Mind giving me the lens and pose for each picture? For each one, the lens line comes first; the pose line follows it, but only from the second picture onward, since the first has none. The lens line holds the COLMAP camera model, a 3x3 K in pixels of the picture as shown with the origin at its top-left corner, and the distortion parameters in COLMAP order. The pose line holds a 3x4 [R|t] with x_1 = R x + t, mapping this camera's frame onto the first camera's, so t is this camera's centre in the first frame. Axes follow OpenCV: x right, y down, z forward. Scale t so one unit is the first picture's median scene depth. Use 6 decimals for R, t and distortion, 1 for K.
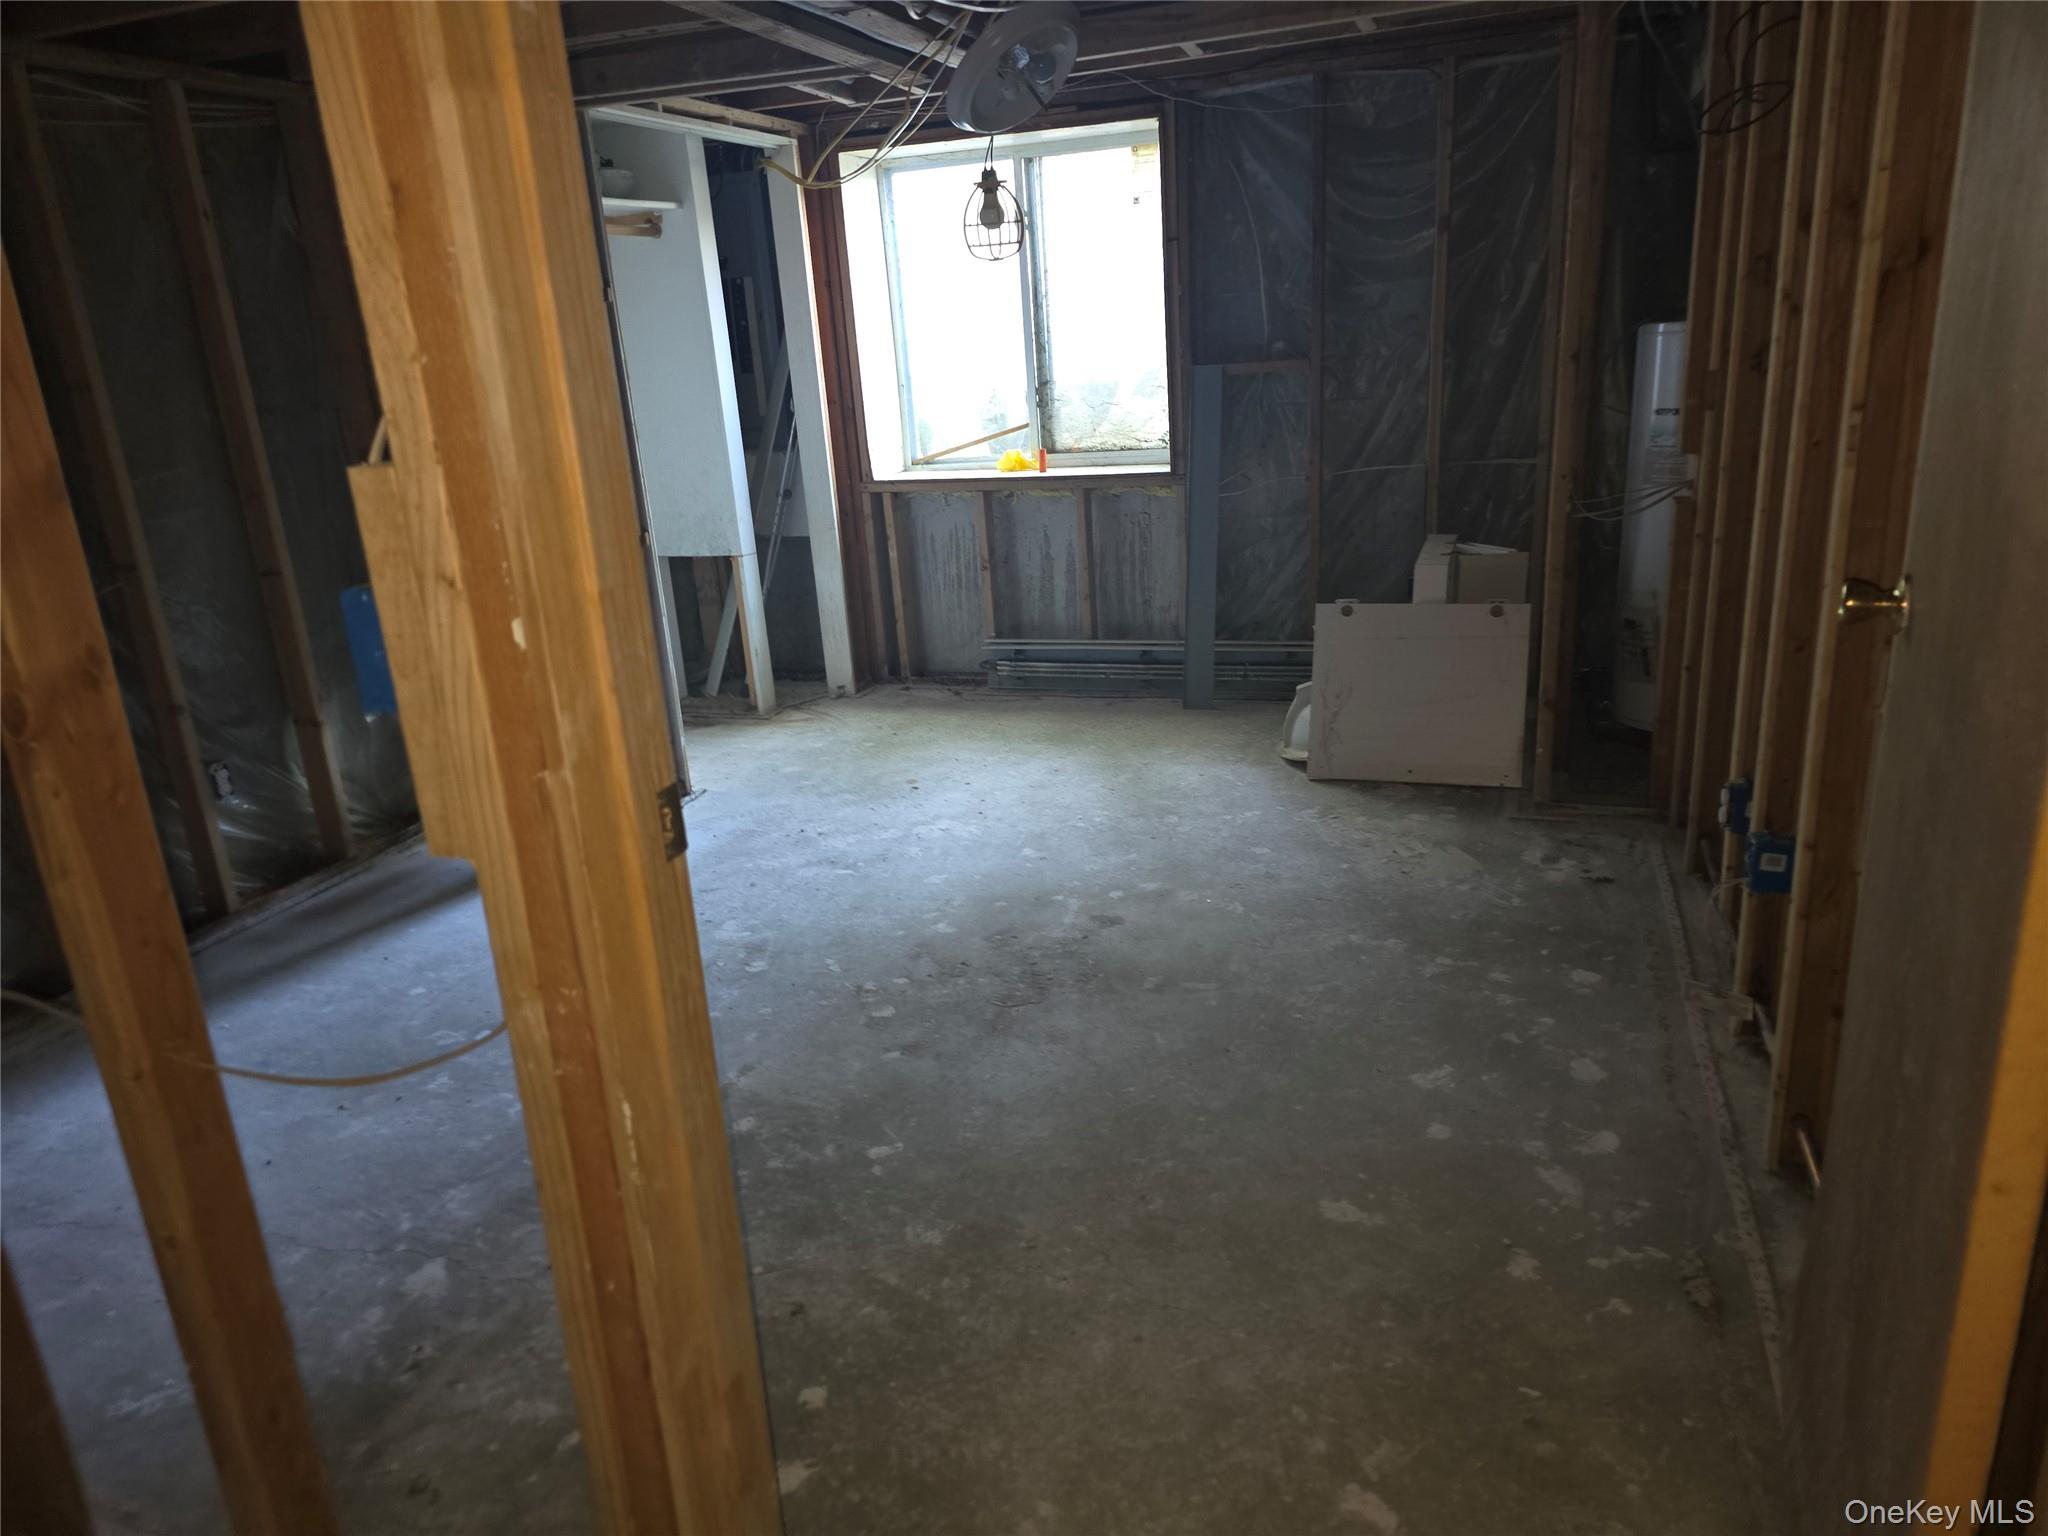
lens RADIAL K [[1371.4, 0, 1022.9], [0, 1371.4, 772.2], [0, 0, 1]] dist [0.061198, -0.070717]
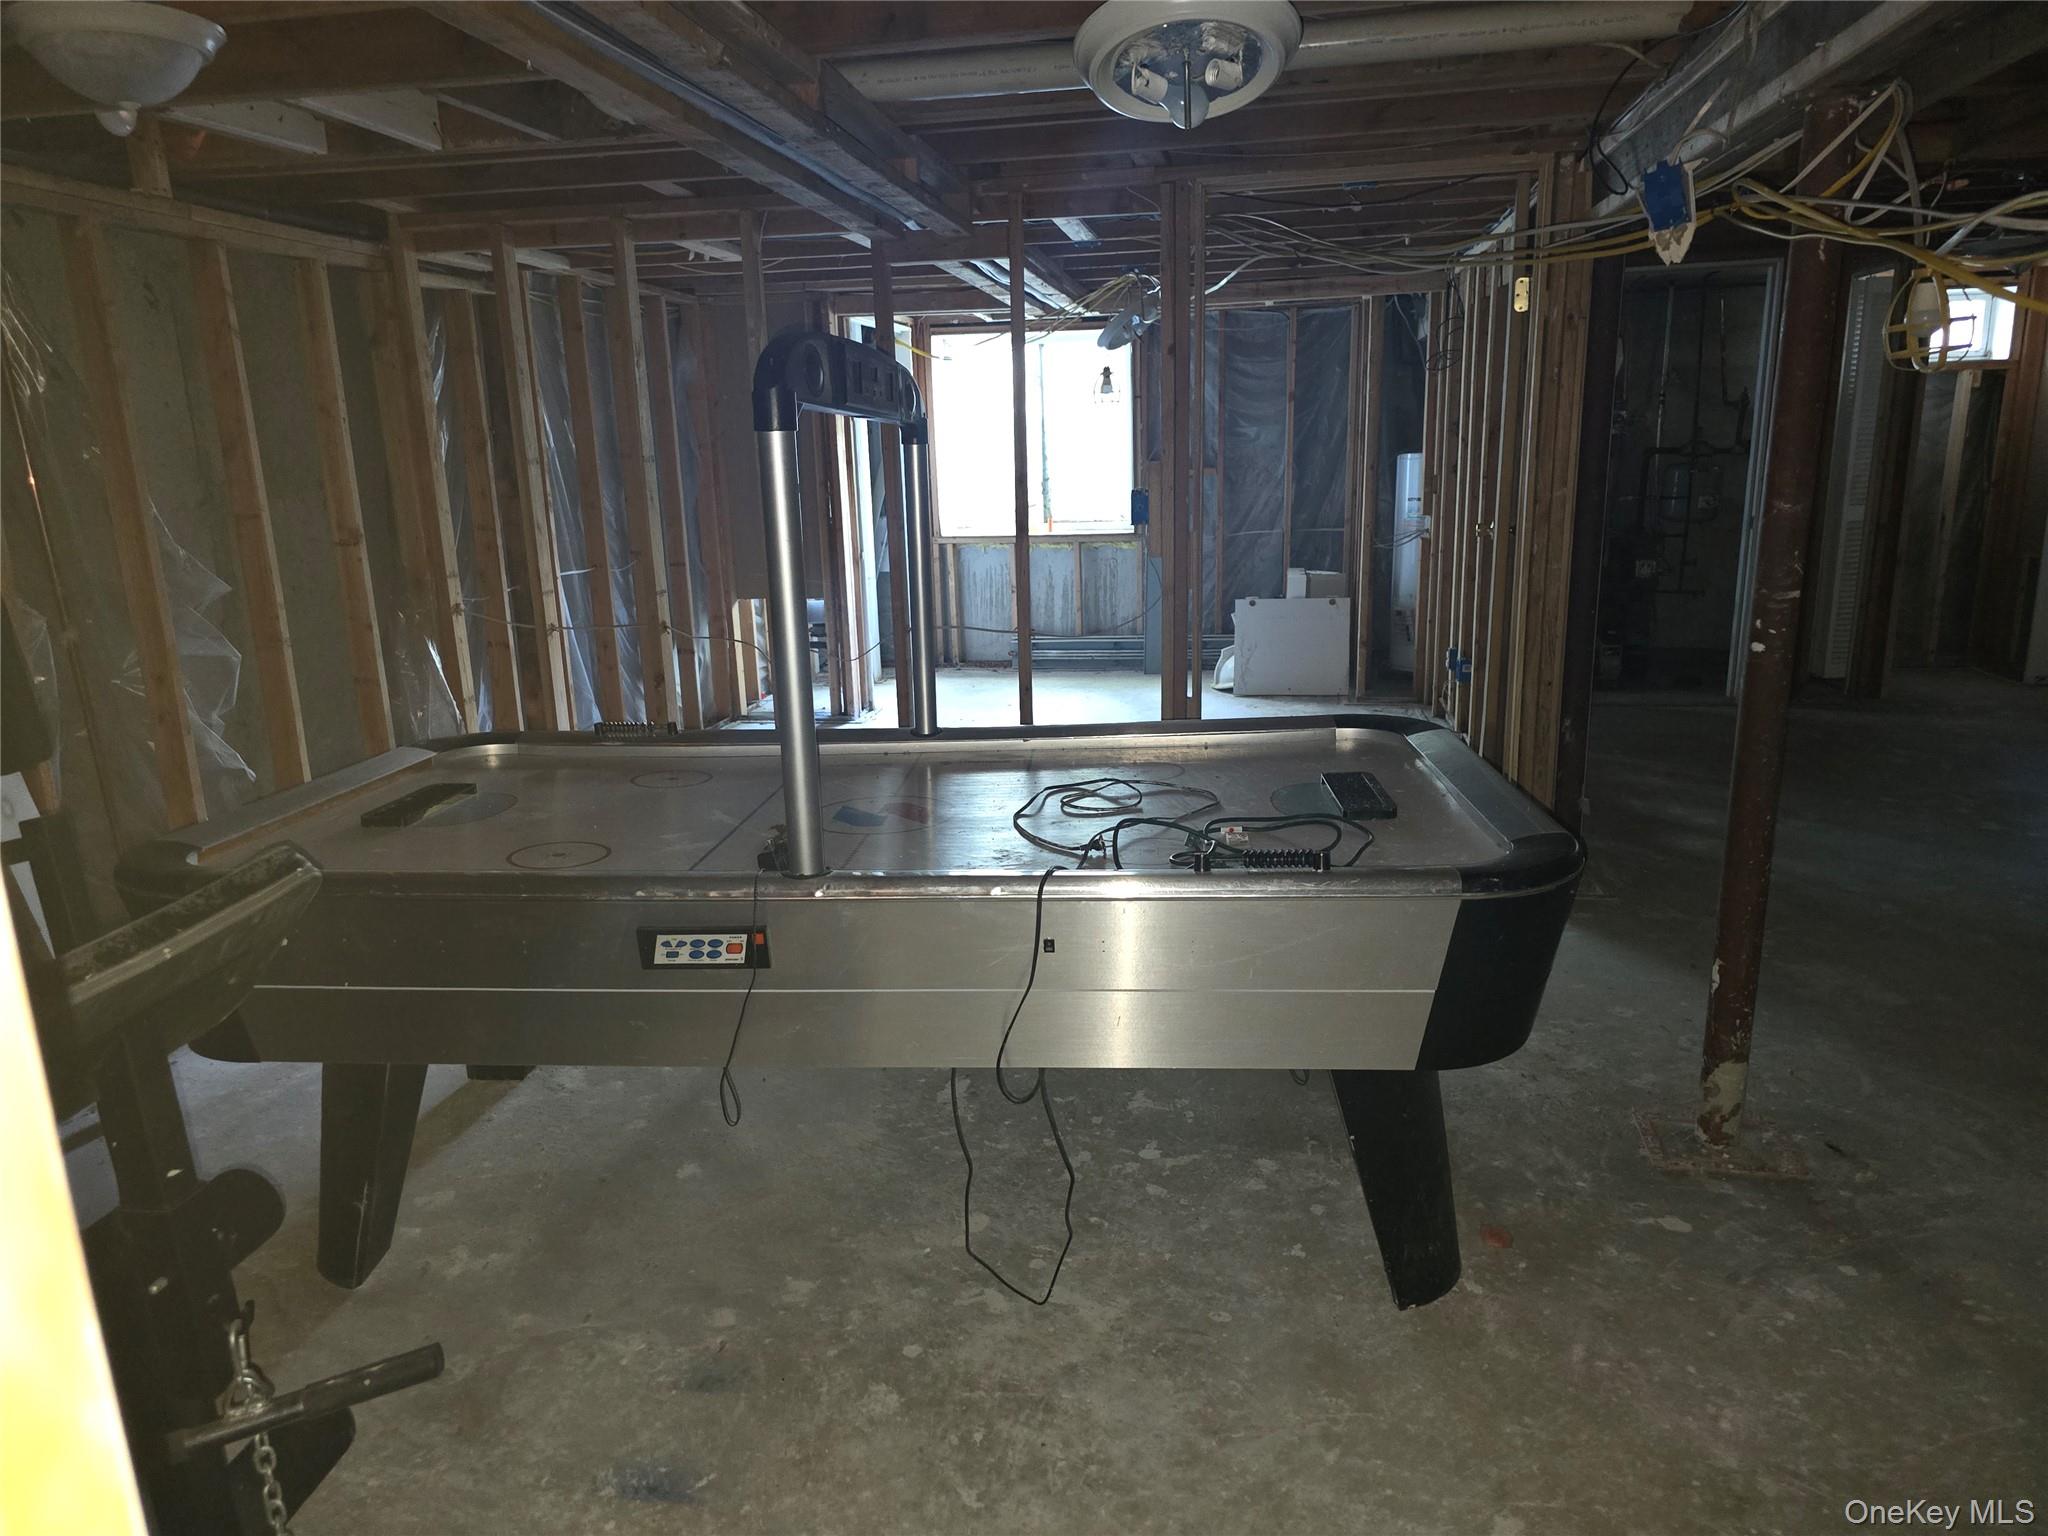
lens RADIAL K [[1371.4, 0, 1022.9], [0, 1371.4, 772.2], [0, 0, 1]] dist [0.061198, -0.070717]
pose [[0.987194, -0.005436, 0.159431, -0.311161], [0.018845, 0.996395, -0.082713, 0.219488], [-0.158406, 0.084658, 0.983738, -0.629170]]
